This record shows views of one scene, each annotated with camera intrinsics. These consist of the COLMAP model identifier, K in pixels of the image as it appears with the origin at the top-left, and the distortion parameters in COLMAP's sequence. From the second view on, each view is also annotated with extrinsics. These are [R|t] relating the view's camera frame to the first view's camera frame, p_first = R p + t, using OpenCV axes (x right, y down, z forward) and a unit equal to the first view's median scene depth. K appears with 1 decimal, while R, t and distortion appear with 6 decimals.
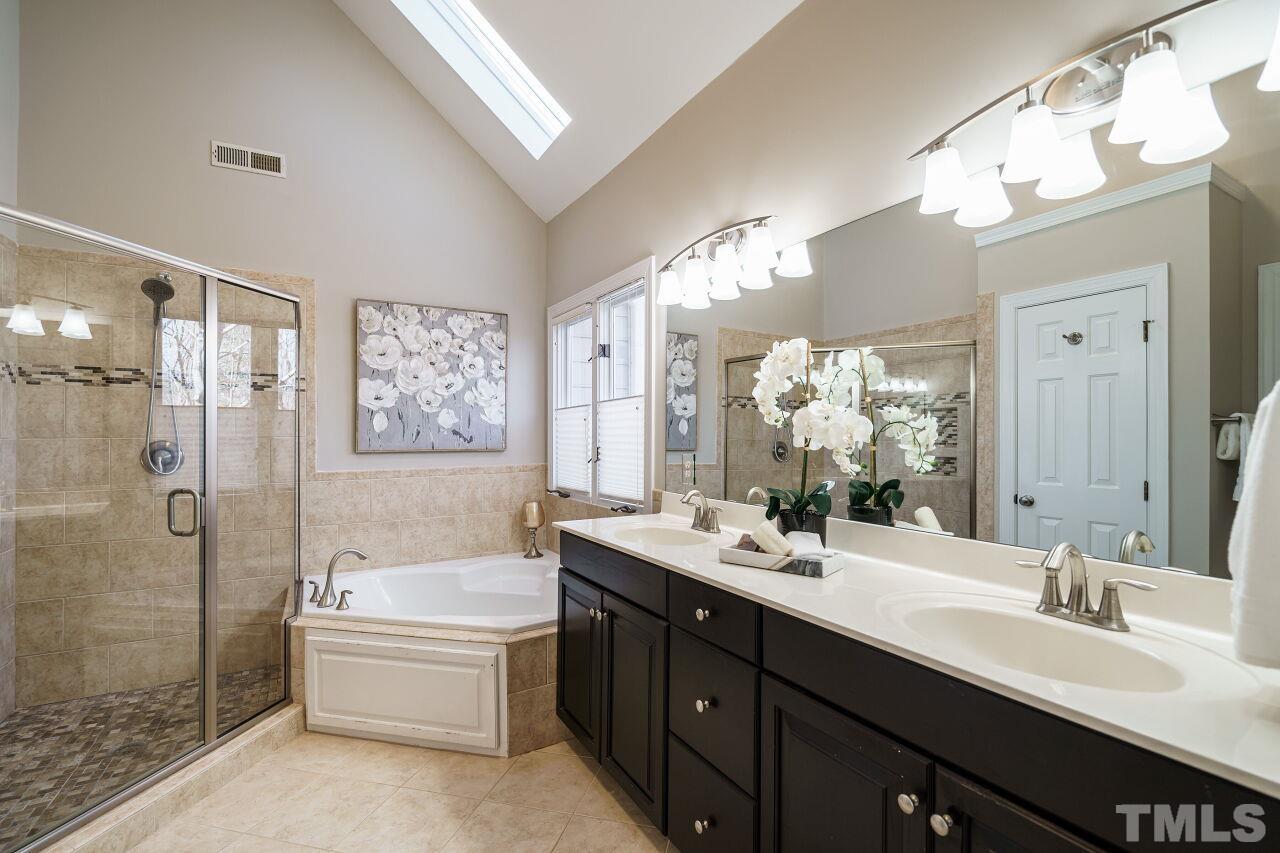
lens RADIAL K [[582.8, 0, 640.0], [0, 582.8, 426.5], [0, 0, 1]] dist [0.000672, 0.000586]
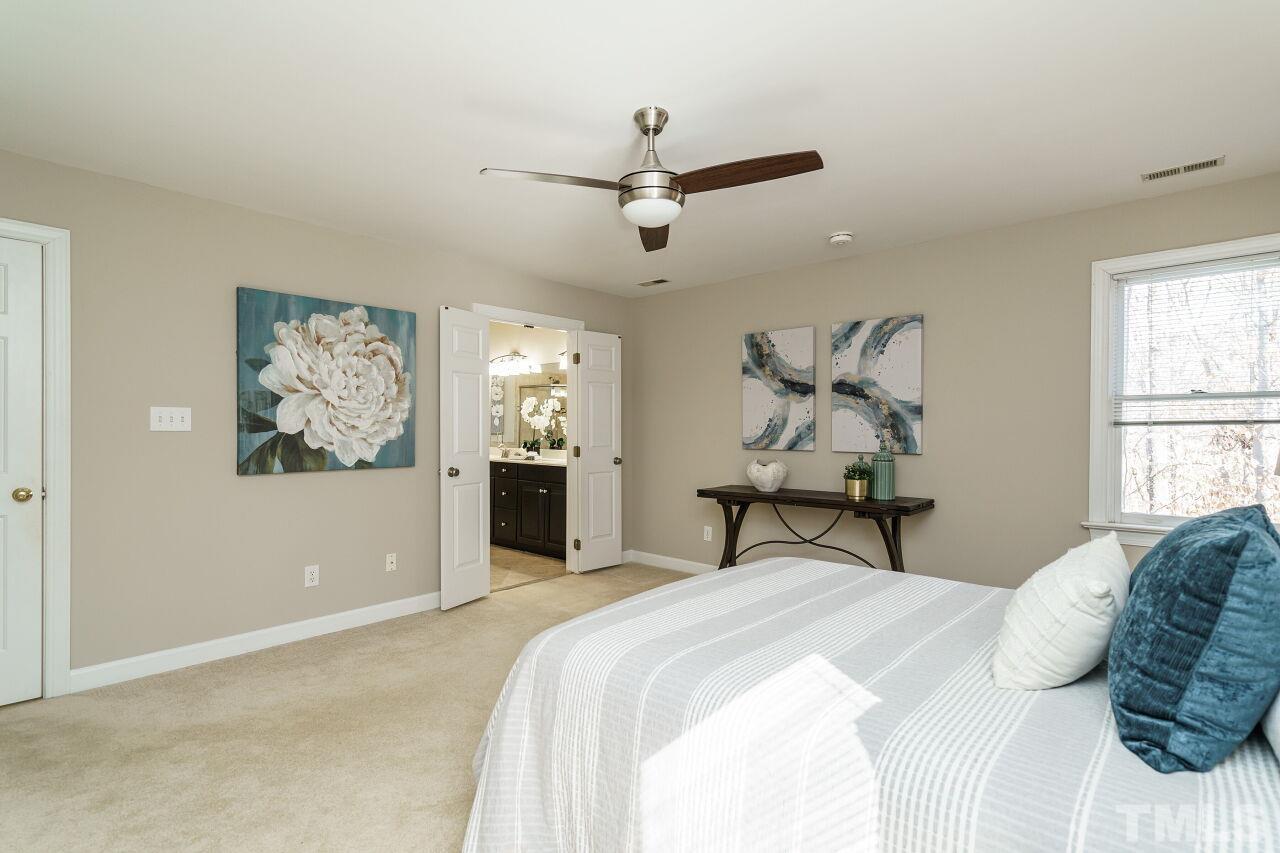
lens RADIAL K [[628.7, 0, 640.0], [0, 628.7, 426.5], [0, 0, 1]] dist [0.000510, -0.000055]
pose [[0.952550, 0.008640, 0.304261, -0.229603], [-0.011545, 0.999903, 0.007752, -0.009908], [-0.304164, -0.010897, 0.952557, -2.437547]]
